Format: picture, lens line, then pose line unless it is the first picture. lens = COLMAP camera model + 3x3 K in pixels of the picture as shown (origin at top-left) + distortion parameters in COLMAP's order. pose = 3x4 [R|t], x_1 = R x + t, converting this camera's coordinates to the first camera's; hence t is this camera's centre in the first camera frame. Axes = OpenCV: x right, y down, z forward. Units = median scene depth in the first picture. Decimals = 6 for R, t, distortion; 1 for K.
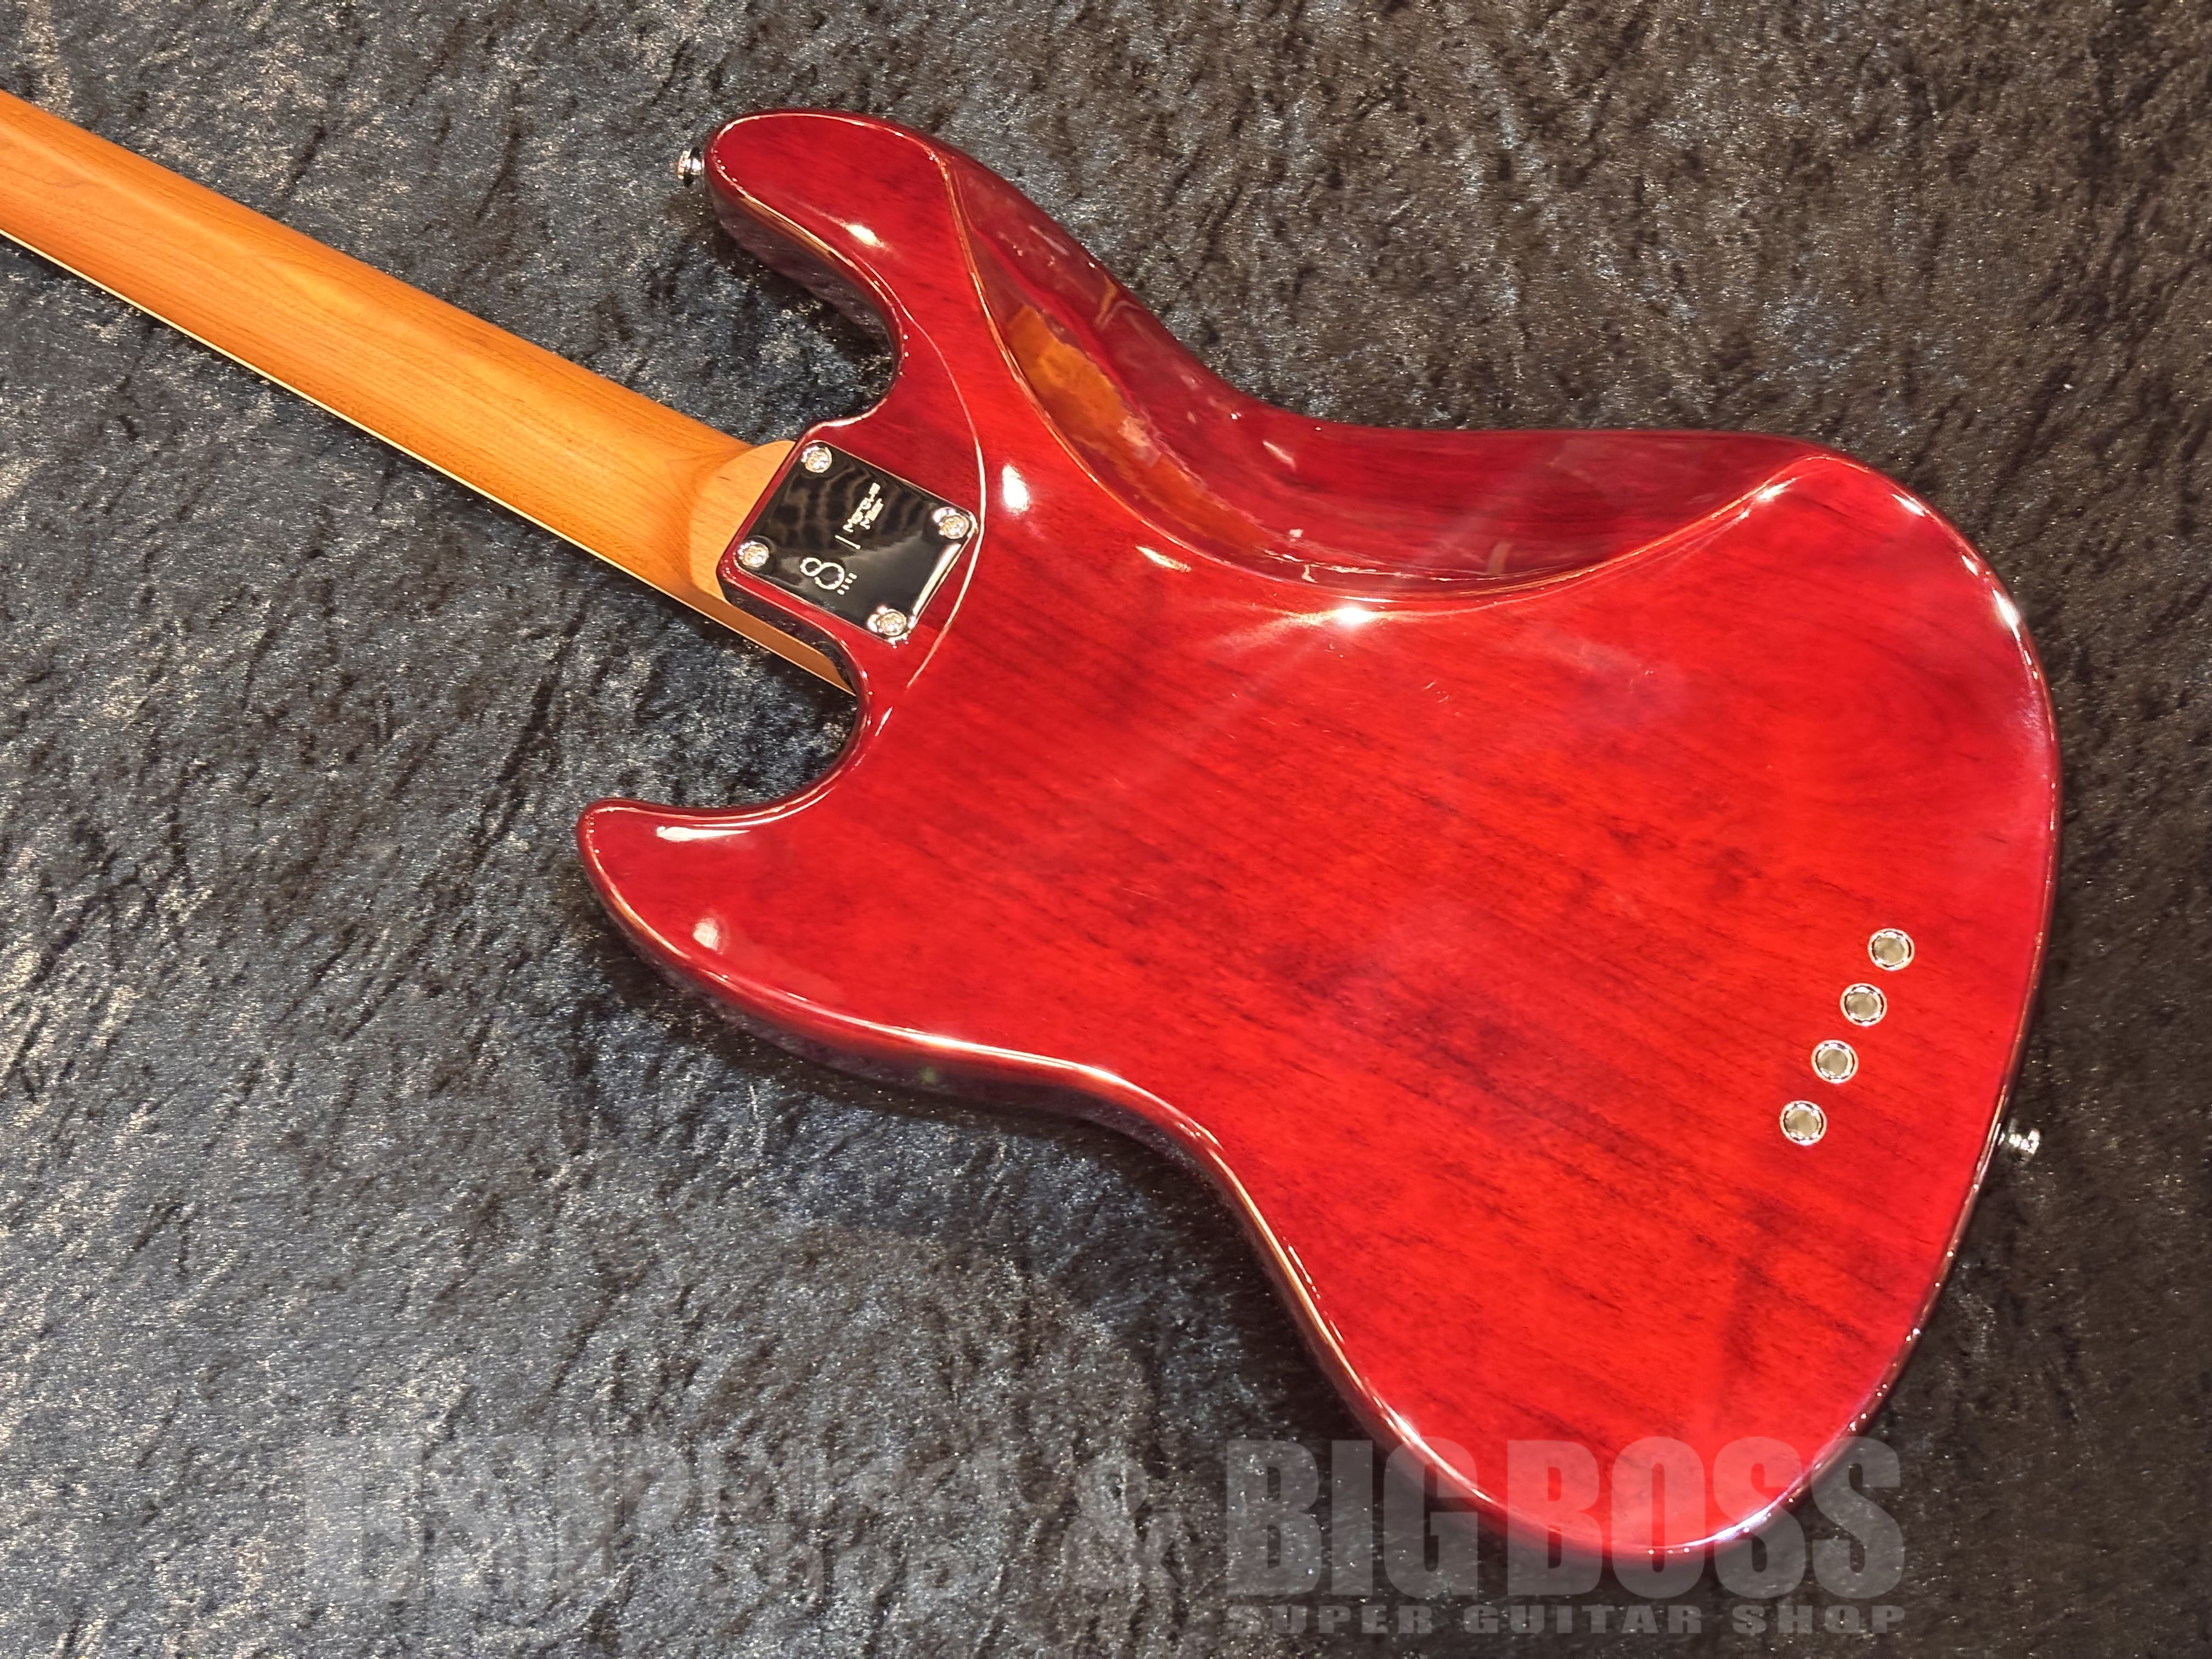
lens RADIAL K [[3325.9, 0, 1106.0], [0, 3325.9, 829.5], [0, 0, 1]] dist [0.289855, -1.232300]
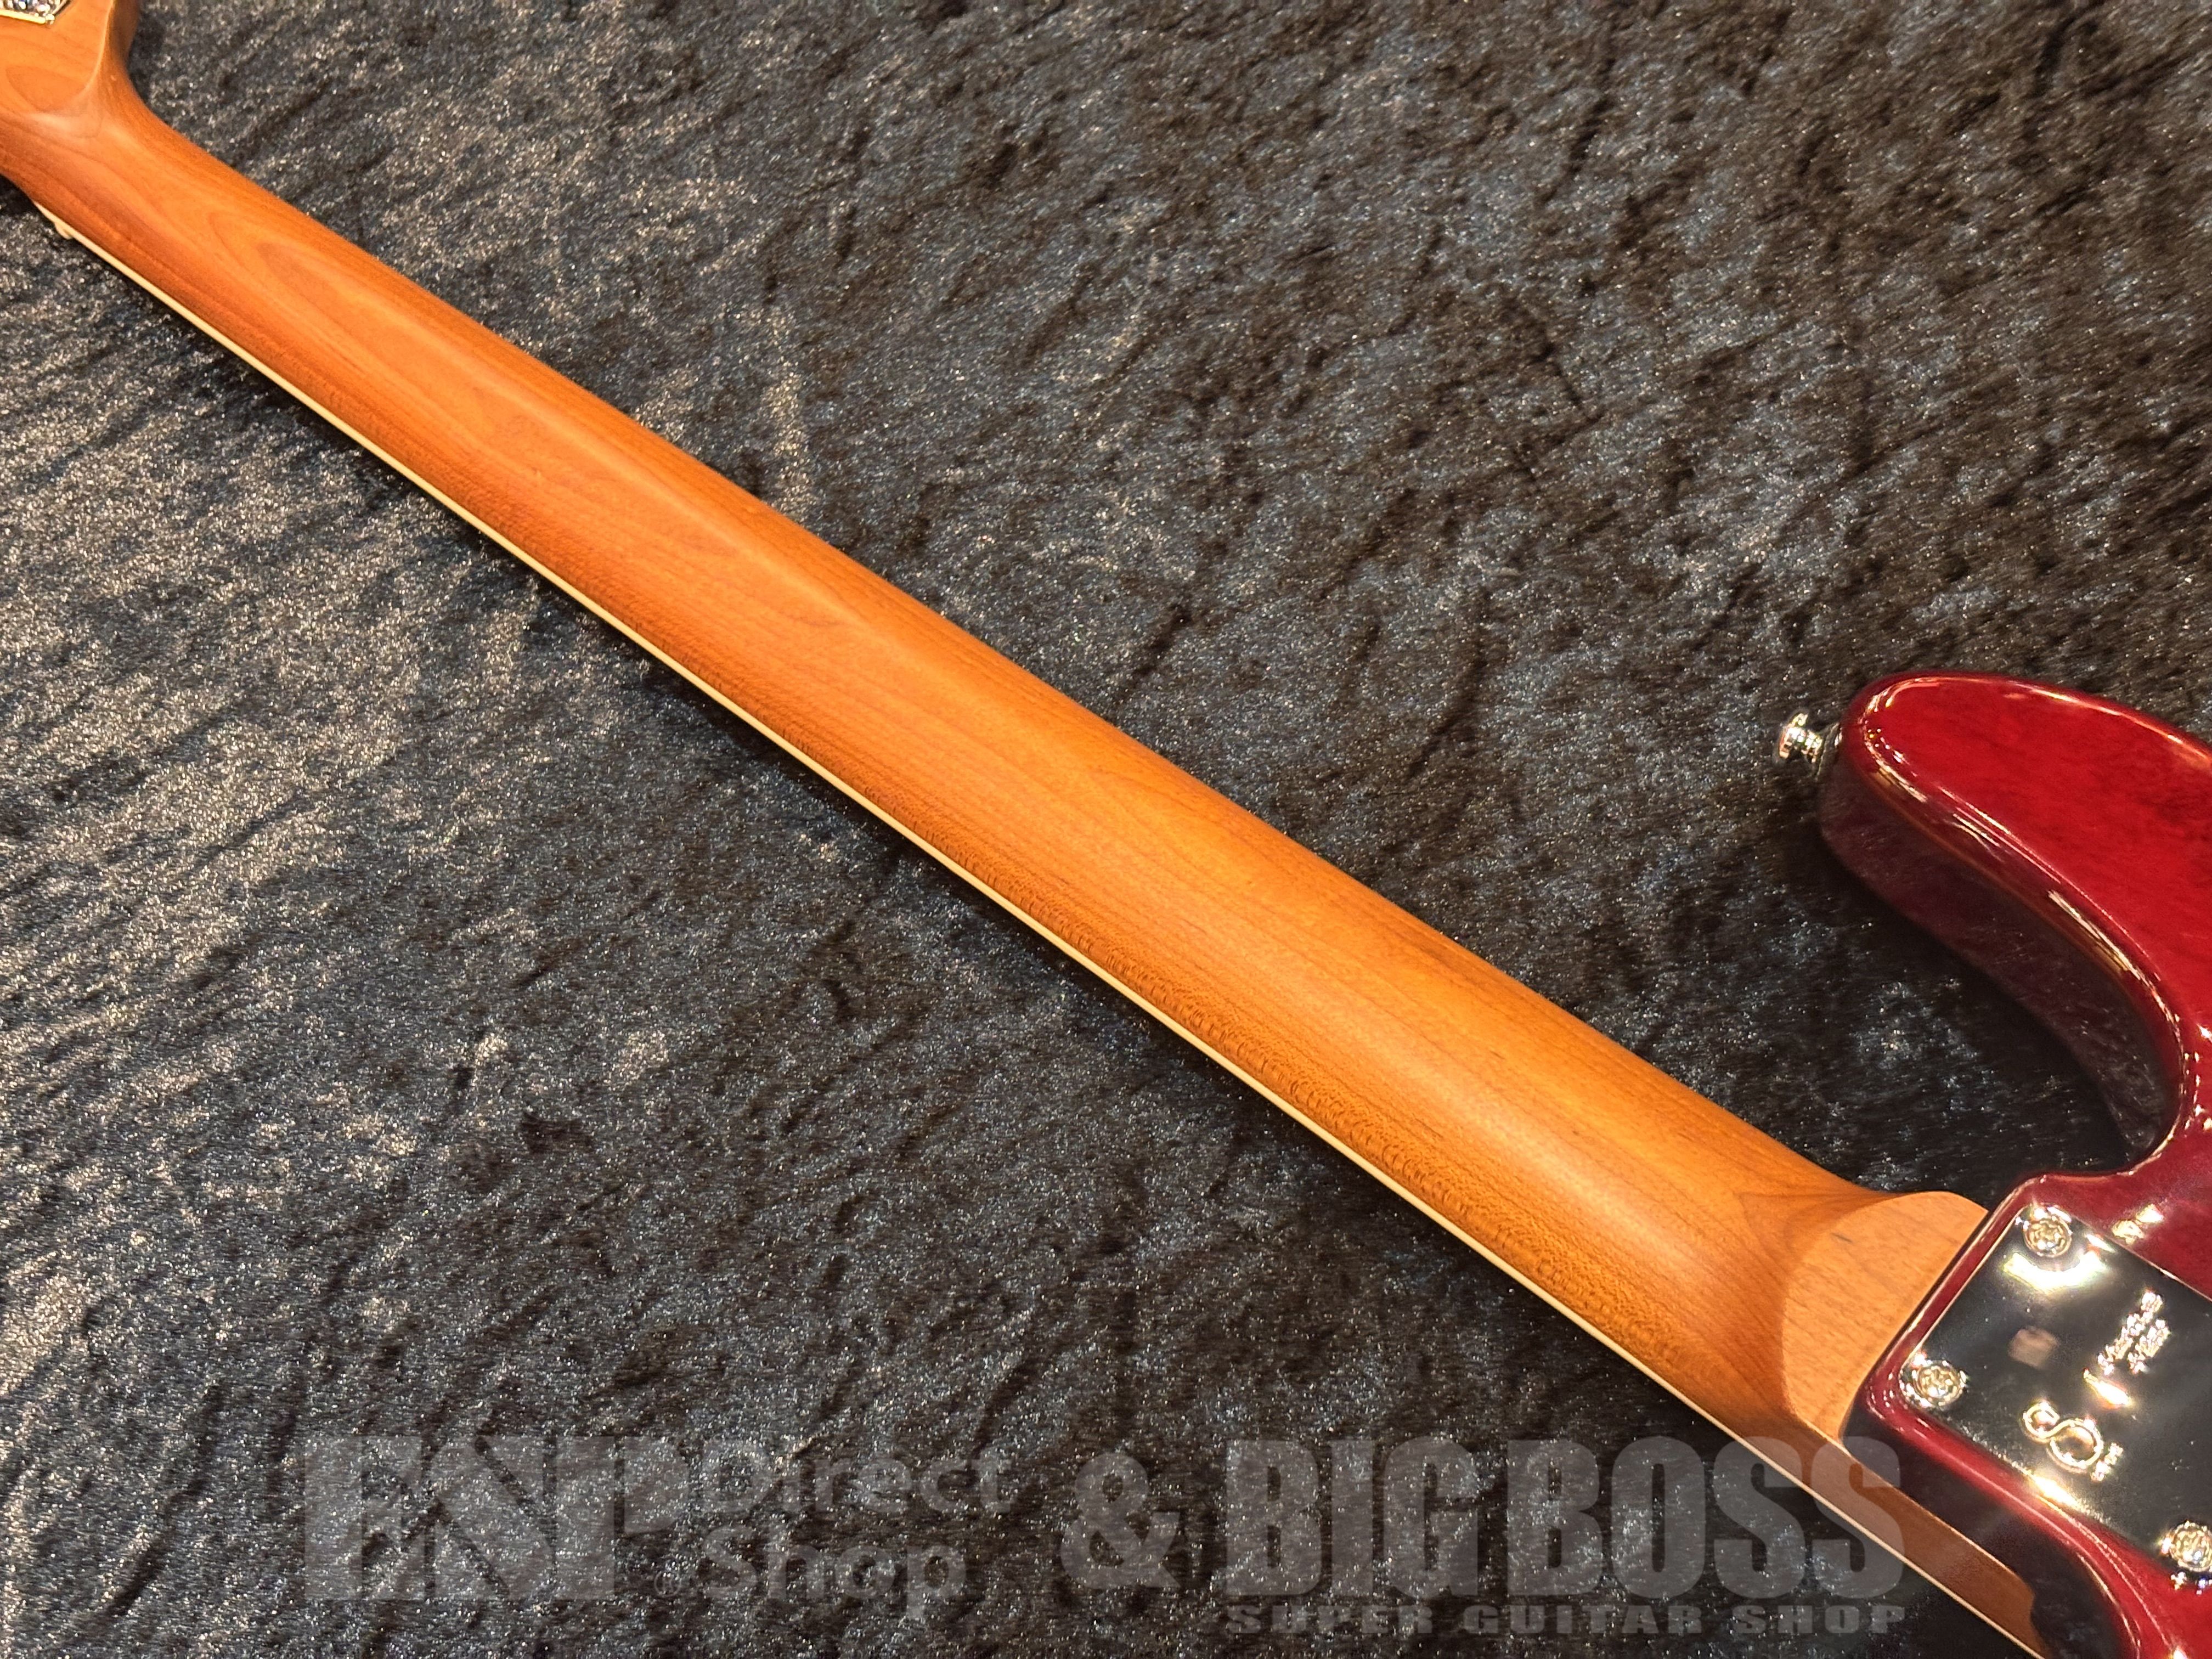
lens RADIAL K [[3325.9, 0, 1106.0], [0, 3325.9, 829.5], [0, 0, 1]] dist [0.289855, -1.232300]
pose [[0.985918, 0.160931, -0.045471, -0.220233], [-0.167050, 0.960408, -0.222961, -0.019285], [0.007789, 0.227417, 0.973766, 0.392782]]
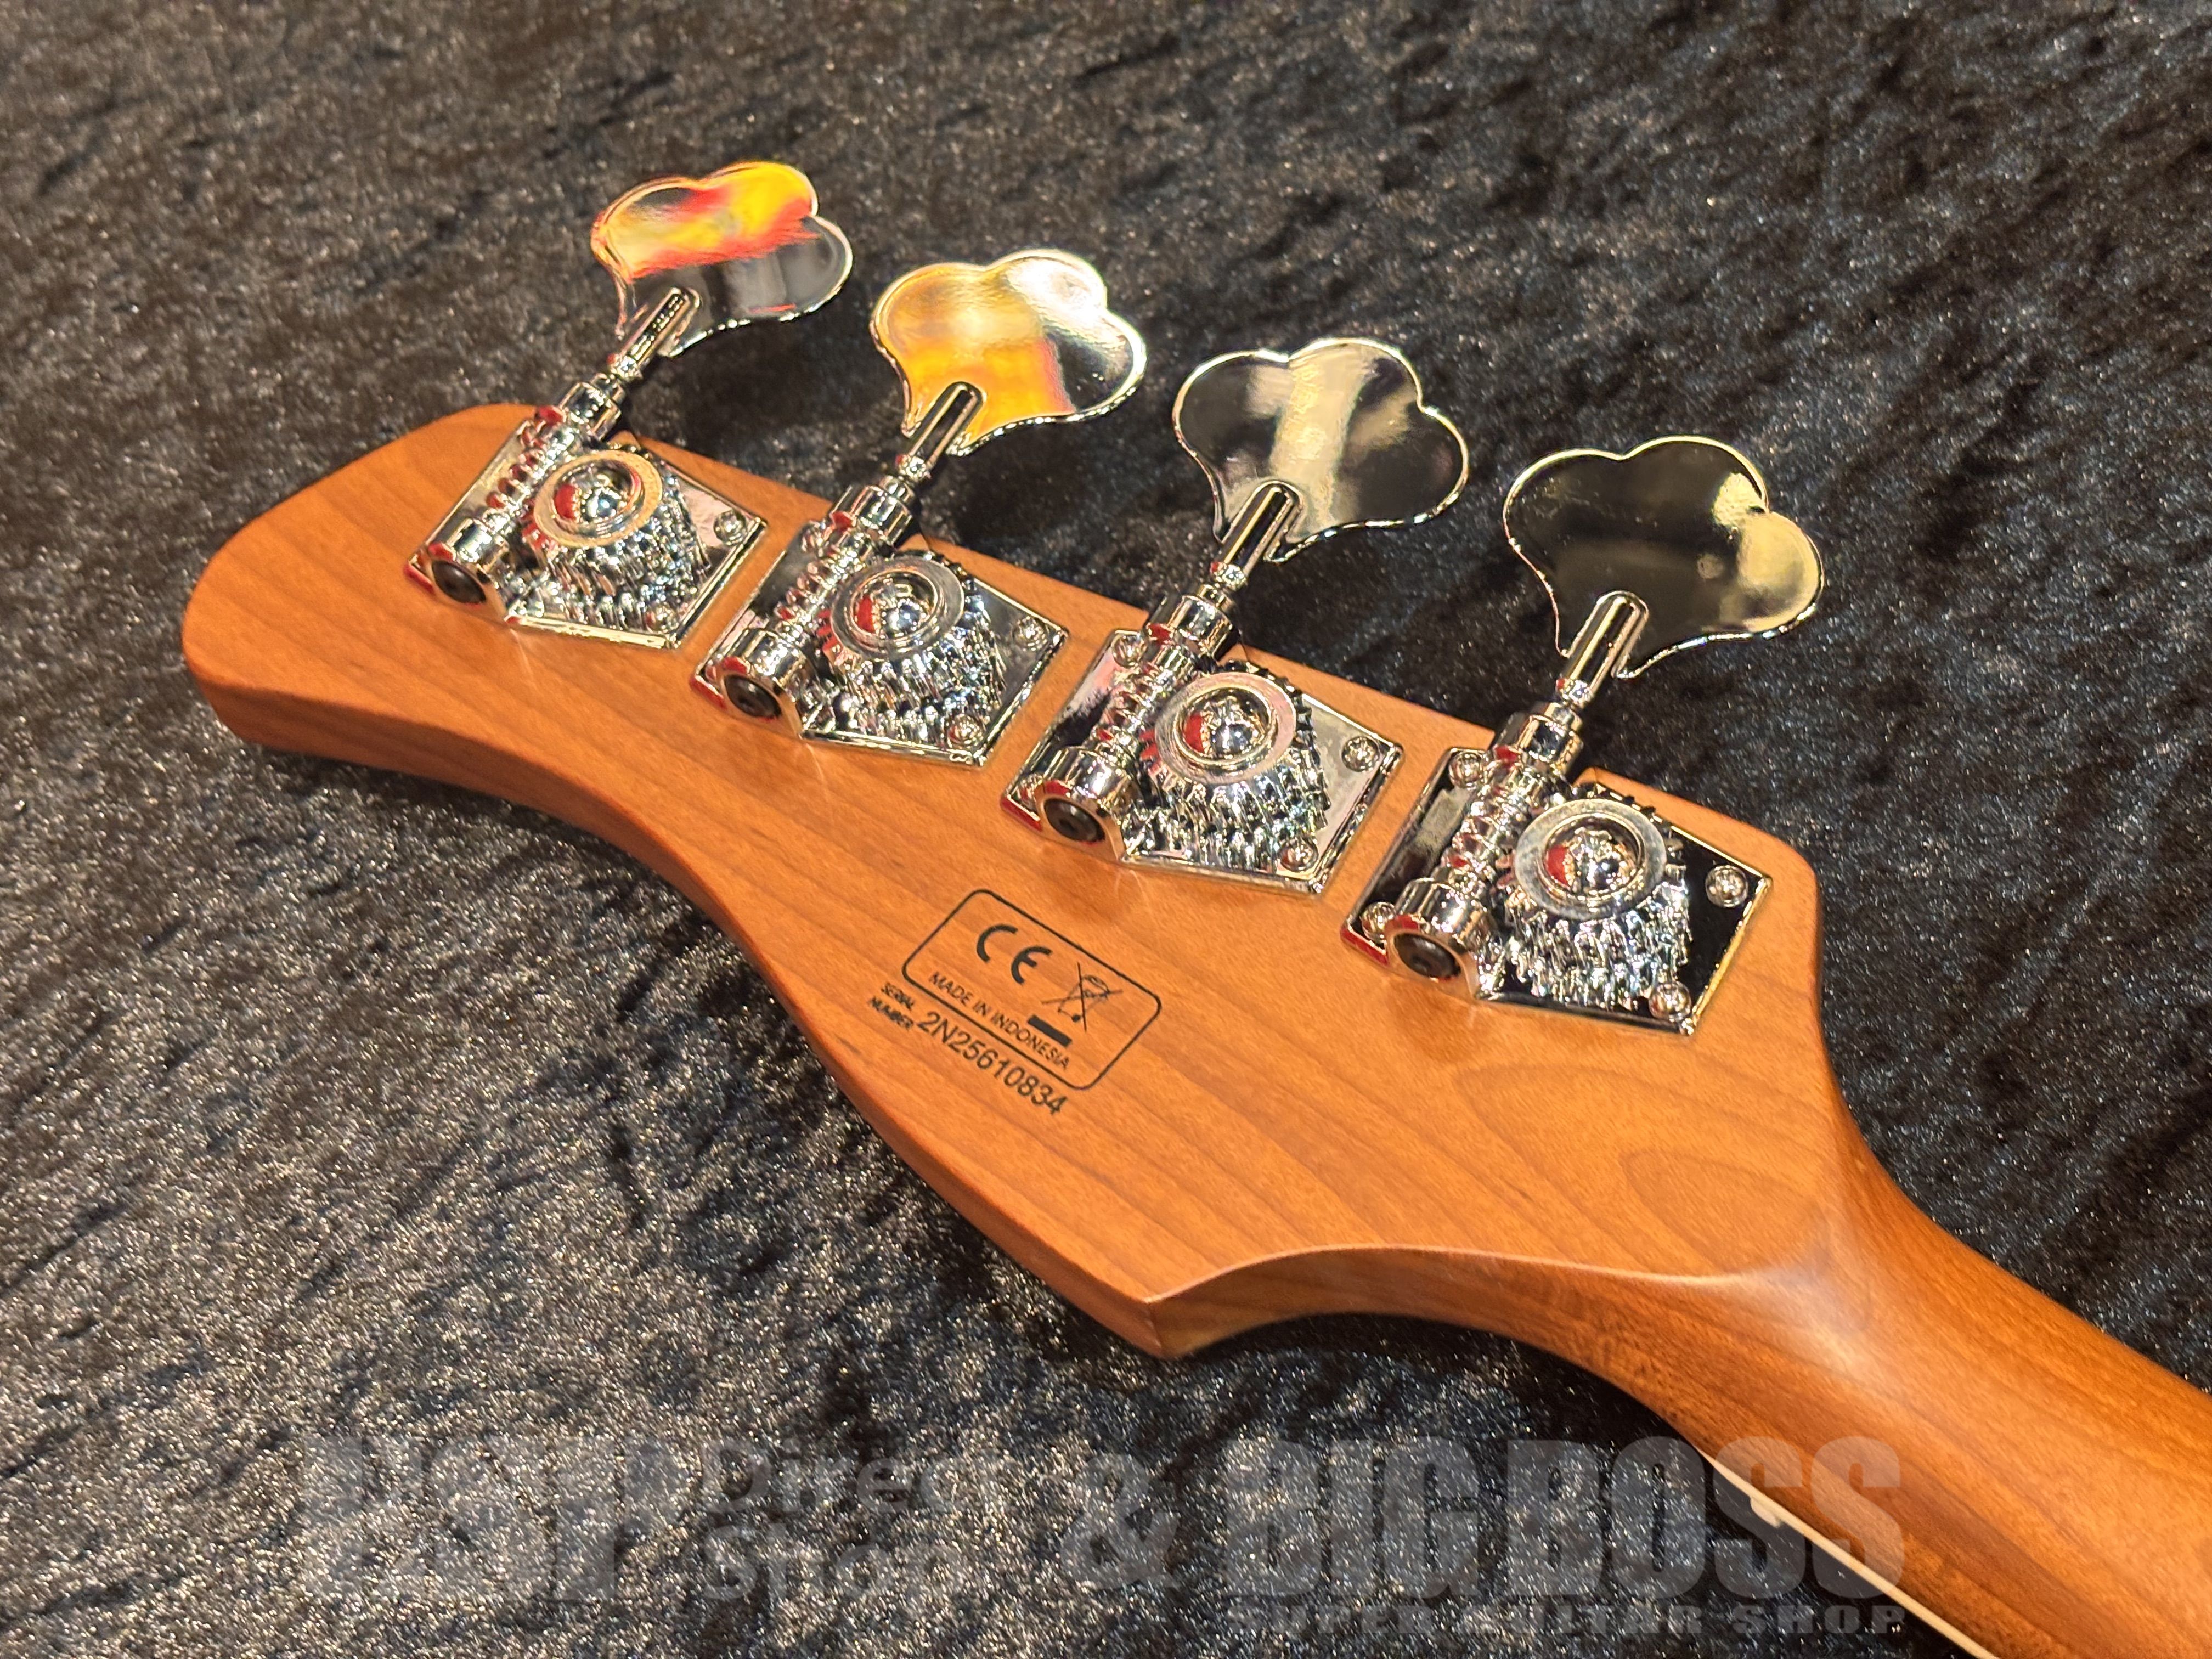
lens RADIAL K [[3325.9, 0, 1106.0], [0, 3325.9, 829.5], [0, 0, 1]] dist [0.289855, -1.232300]
pose [[0.971384, 0.102186, -0.214410, -0.502077], [-0.147861, 0.966630, -0.209199, -0.260634], [0.185878, 0.234915, 0.954078, 0.753576]]
